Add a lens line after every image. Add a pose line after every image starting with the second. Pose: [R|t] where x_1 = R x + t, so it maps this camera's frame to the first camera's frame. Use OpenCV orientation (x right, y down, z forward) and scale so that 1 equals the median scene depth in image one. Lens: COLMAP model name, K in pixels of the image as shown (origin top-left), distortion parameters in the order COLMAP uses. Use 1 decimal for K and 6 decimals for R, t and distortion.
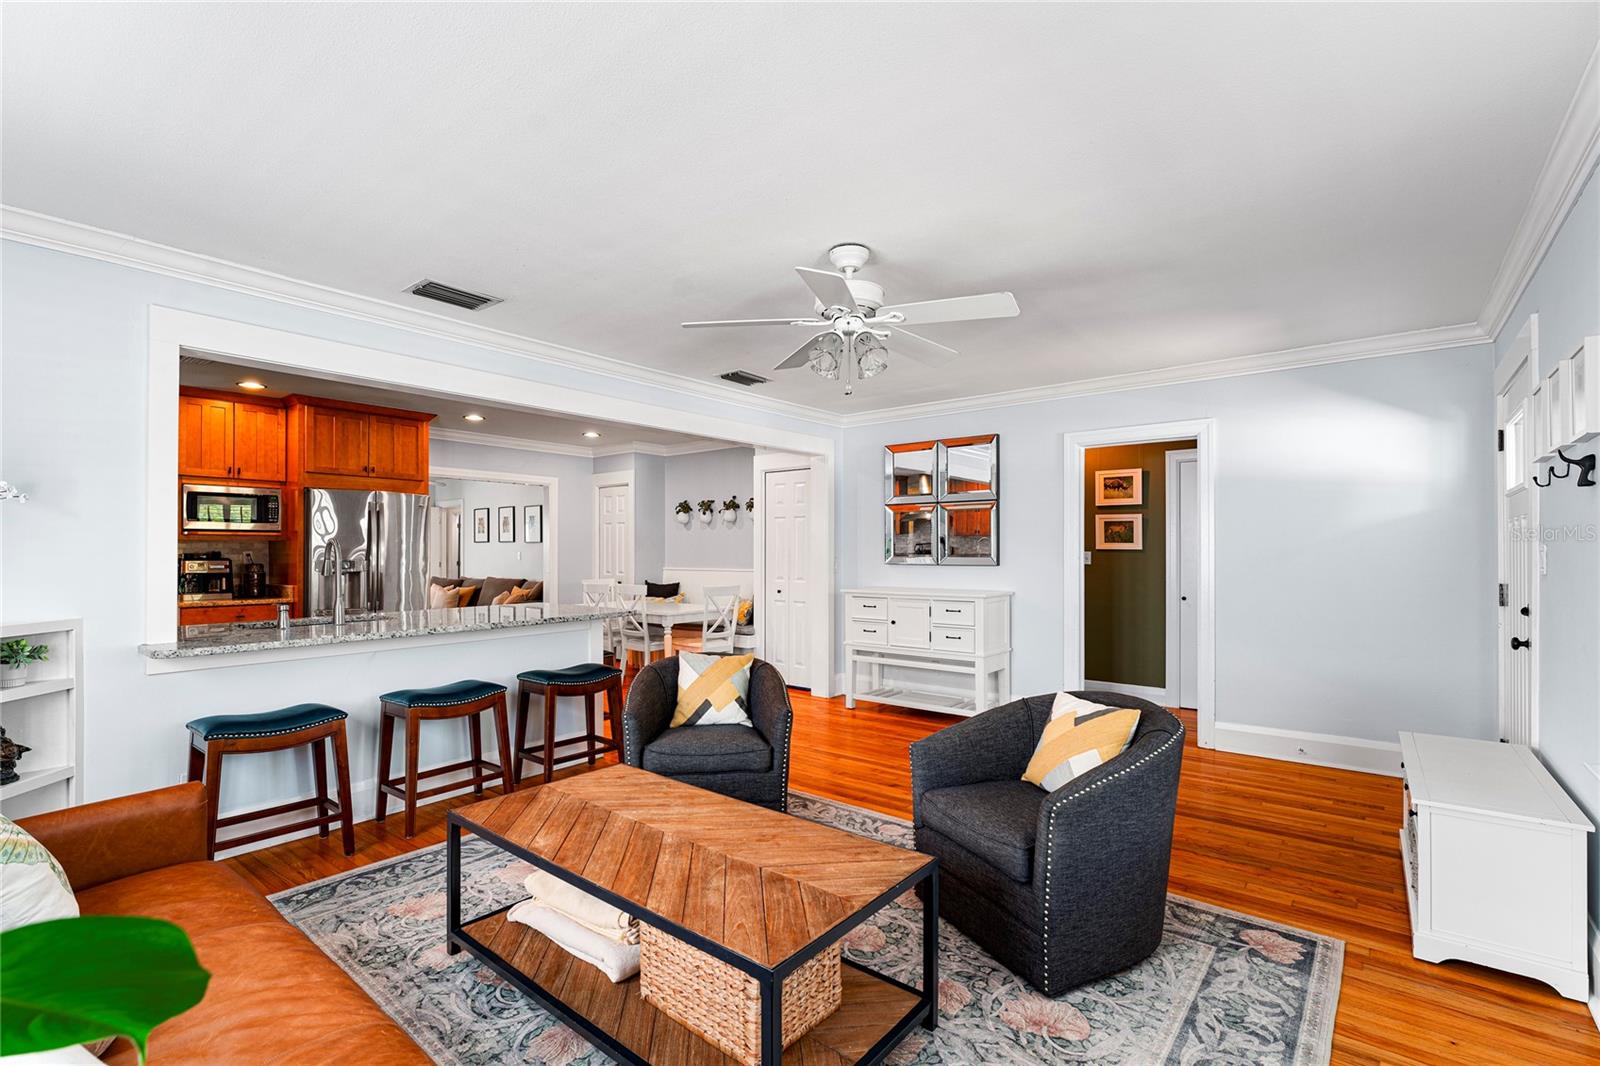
lens RADIAL K [[720.1, 0, 803.3], [0, 720.1, 552.6], [0, 0, 1]] dist [-0.001985, -0.000798]
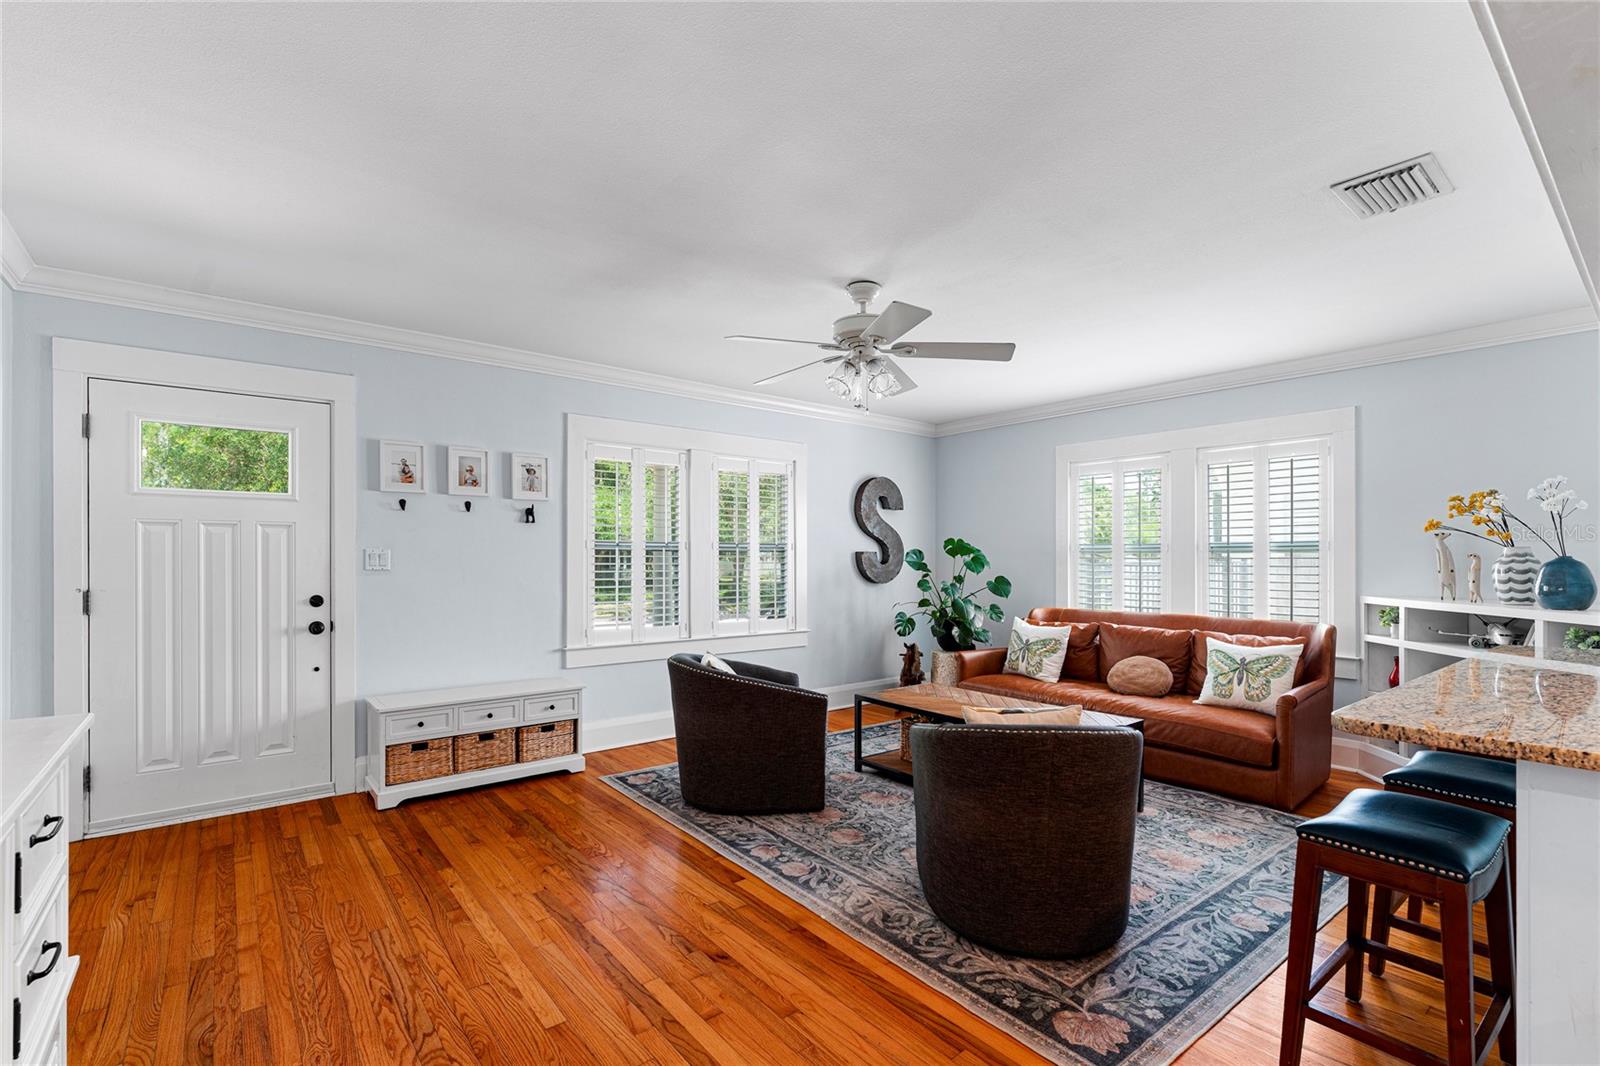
lens RADIAL K [[720.1, 0, 800.2], [0, 720.1, 559.9], [0, 0, 1]] dist [-0.001985, -0.000798]
pose [[-0.976345, -0.000544, 0.216218, -0.040984], [-0.000258, 0.999999, 0.001351, 0.003605], [-0.216219, 0.001264, -0.976344, 1.040260]]
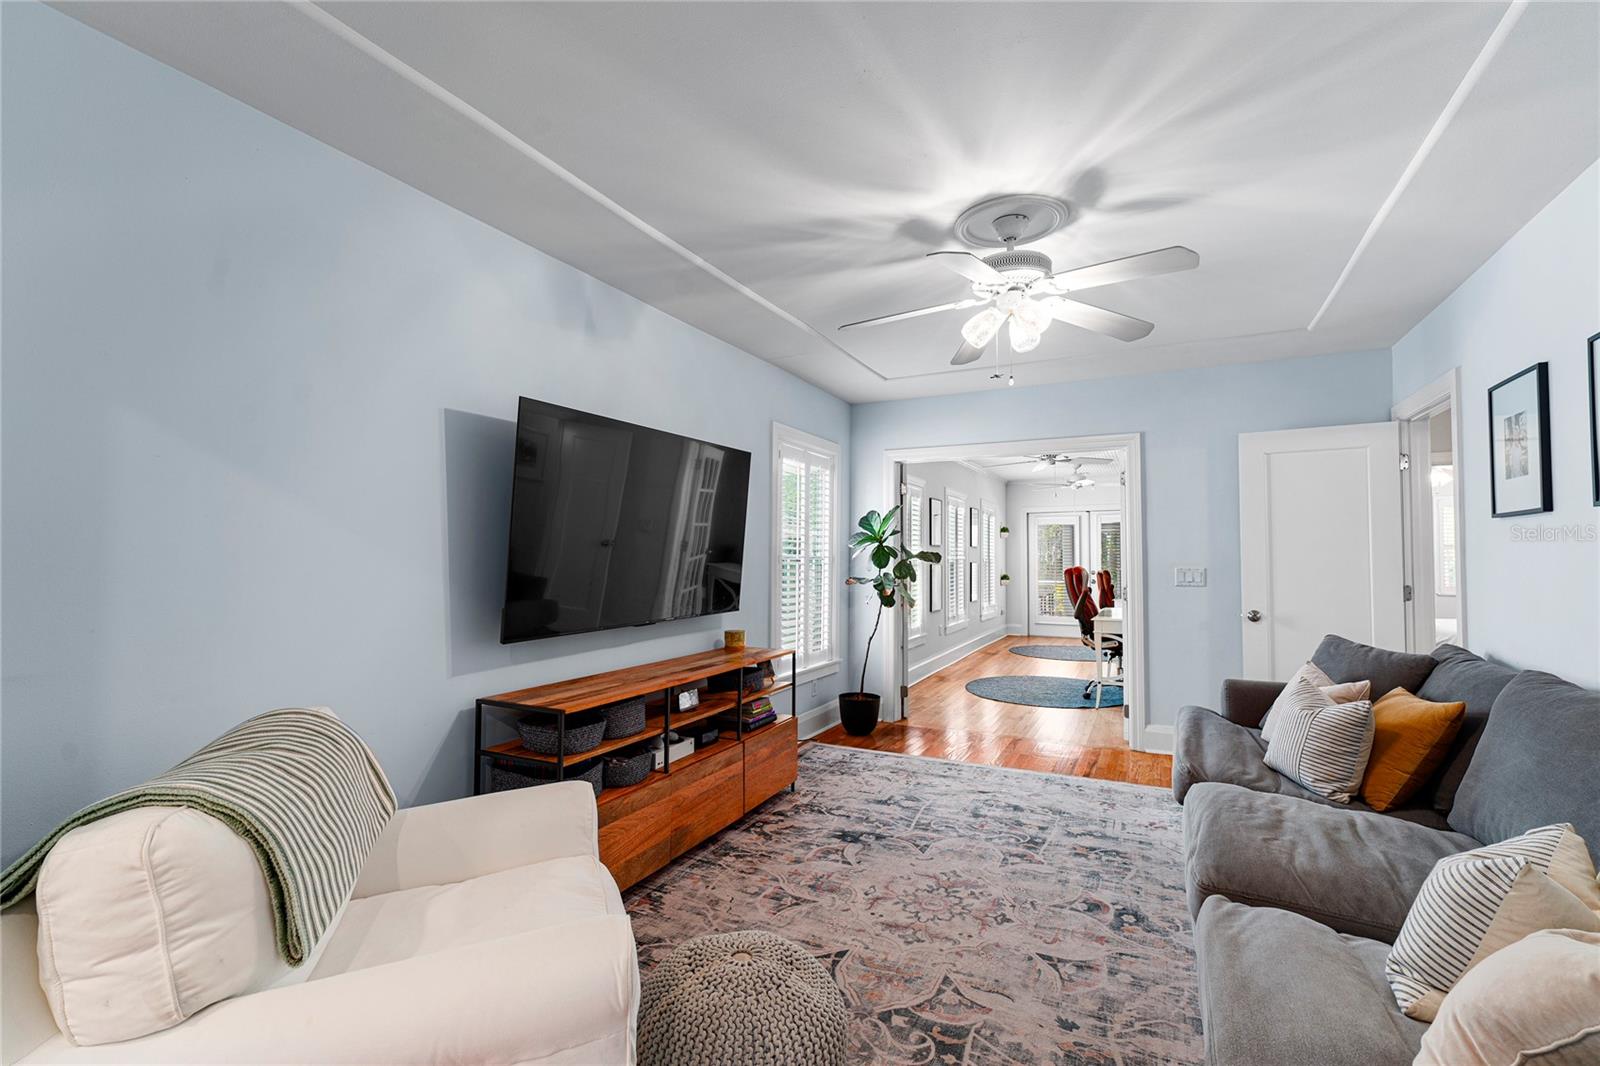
lens RADIAL K [[720.1, 0, 795.1], [0, 720.1, 536.6], [0, 0, 1]] dist [-0.001985, -0.000798]
pose [[0.208192, -0.027589, -0.977699, -0.503330], [0.000243, 0.999604, -0.028155, -0.000106], [0.978088, 0.005625, 0.208117, 1.363051]]
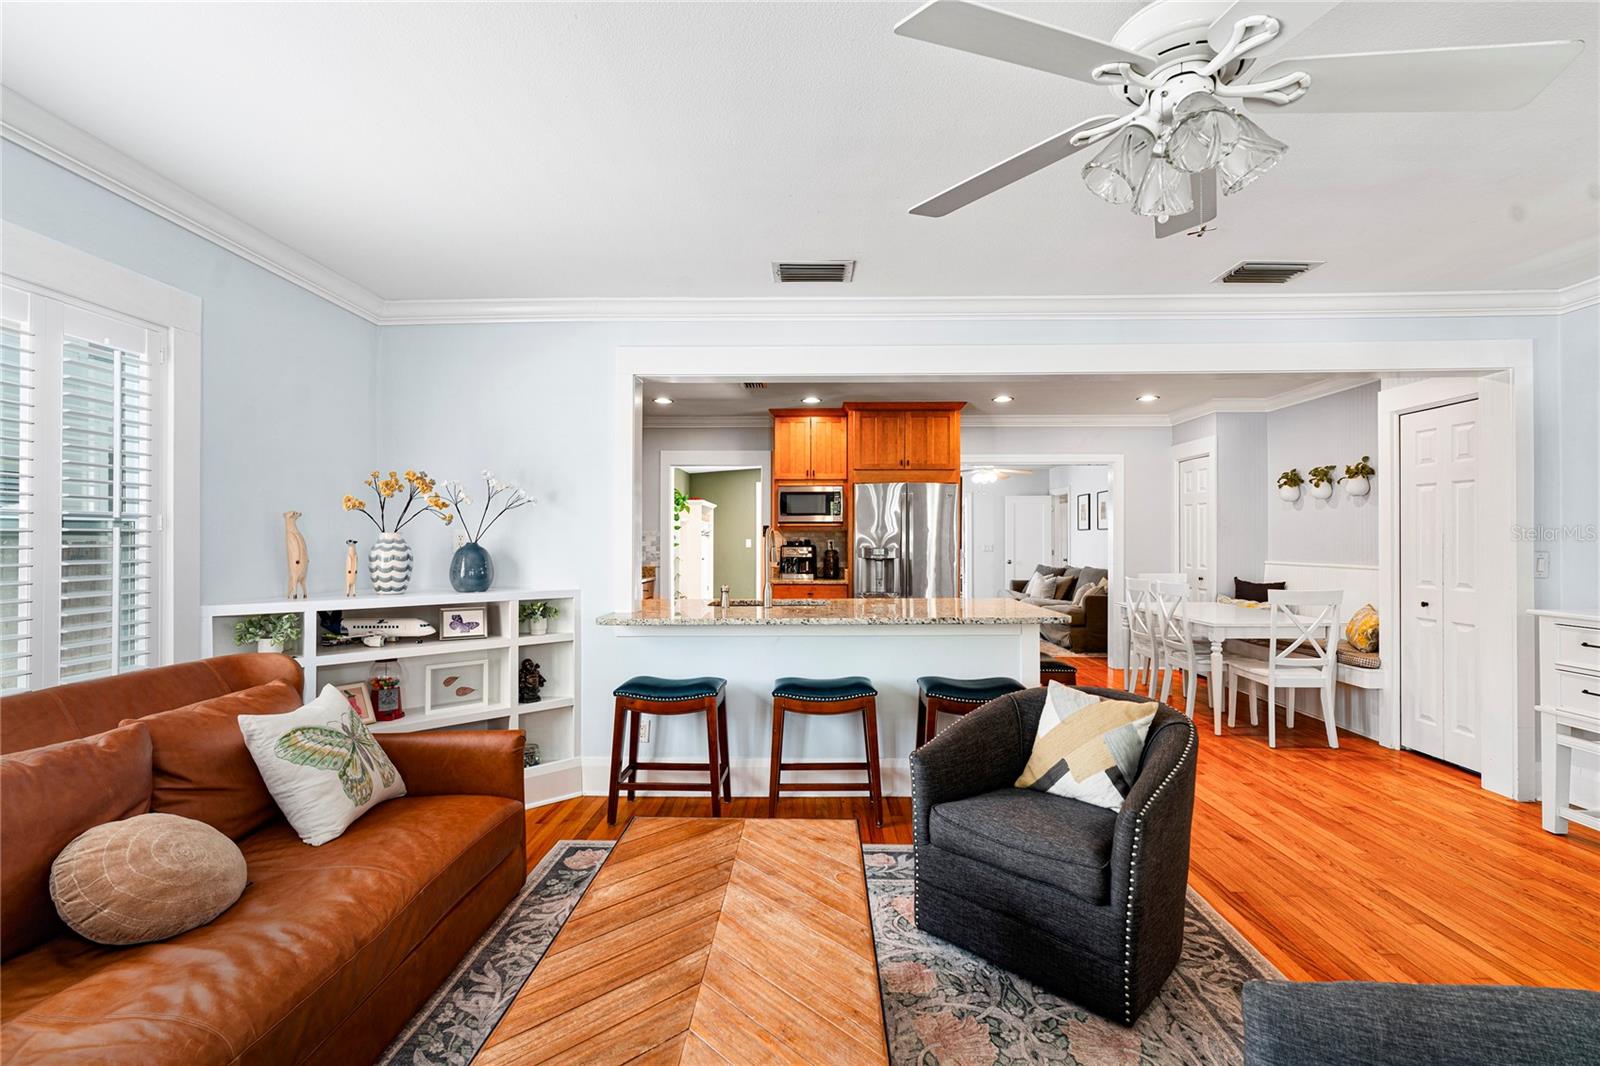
lens RADIAL K [[720.1, 0, 799.4], [0, 720.1, 536.6], [0, 0, 1]] dist [-0.001985, -0.000798]
pose [[0.610444, -0.003611, -0.792051, 0.147674], [-0.000756, 0.999986, -0.005141, -0.000551], [0.792059, 0.003737, 0.610433, 0.231298]]
